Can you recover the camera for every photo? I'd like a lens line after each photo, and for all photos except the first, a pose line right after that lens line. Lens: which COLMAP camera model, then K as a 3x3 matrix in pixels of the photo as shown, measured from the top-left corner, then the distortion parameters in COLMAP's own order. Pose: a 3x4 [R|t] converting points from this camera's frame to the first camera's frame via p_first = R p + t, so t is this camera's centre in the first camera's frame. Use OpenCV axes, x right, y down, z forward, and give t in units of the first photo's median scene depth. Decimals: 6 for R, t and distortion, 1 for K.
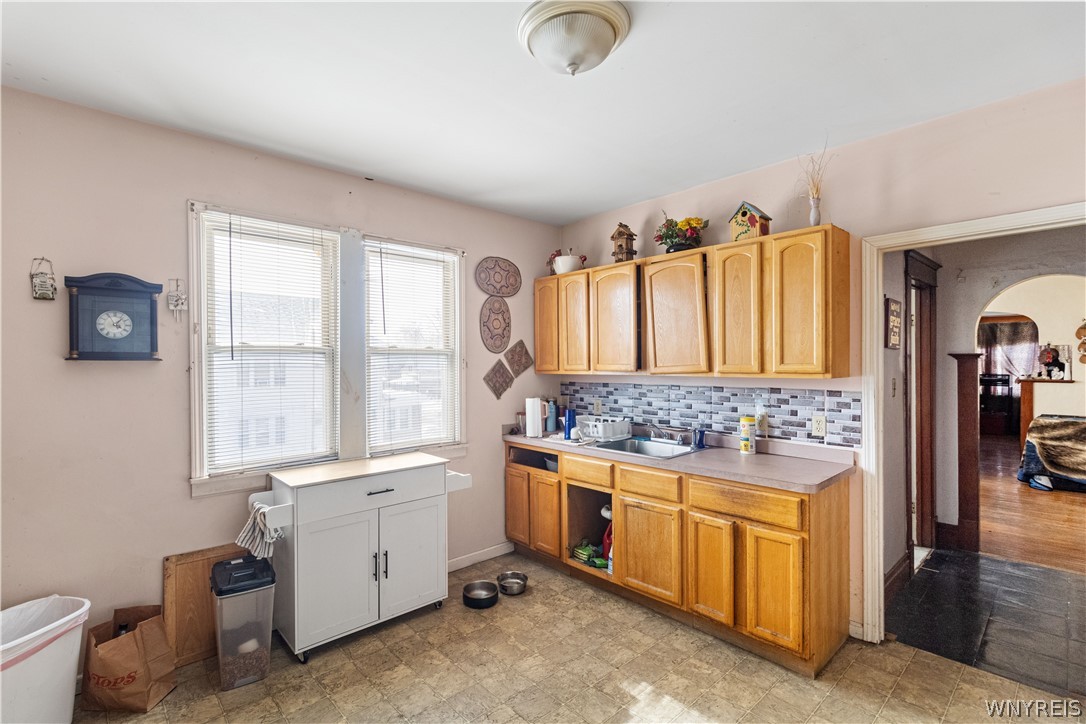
lens RADIAL K [[502.0, 0, 522.7], [0, 502.0, 363.5], [0, 0, 1]] dist [-0.000841, 0.000697]
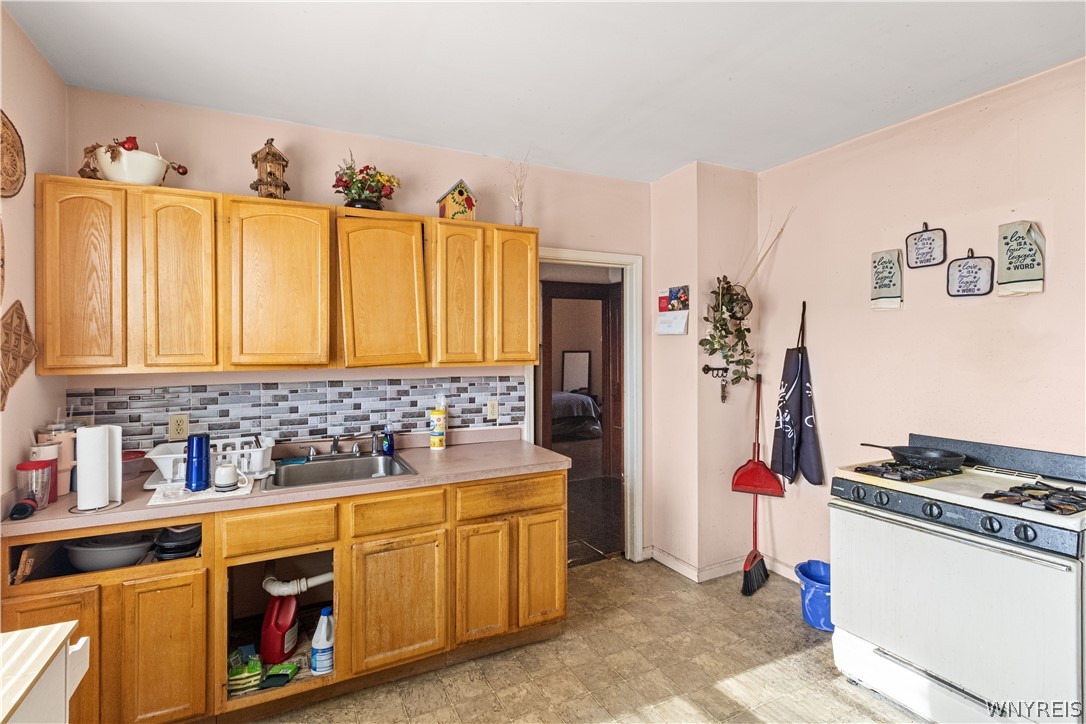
lens RADIAL K [[501.6, 0, 540.8], [0, 501.6, 346.6], [0, 0, 1]] dist [0.001942, 0.000588]
pose [[0.280750, 0.008379, 0.959744, -0.411556], [0.004593, 0.999939, -0.010074, 0.000134], [-0.959770, 0.007236, 0.280694, 0.588000]]
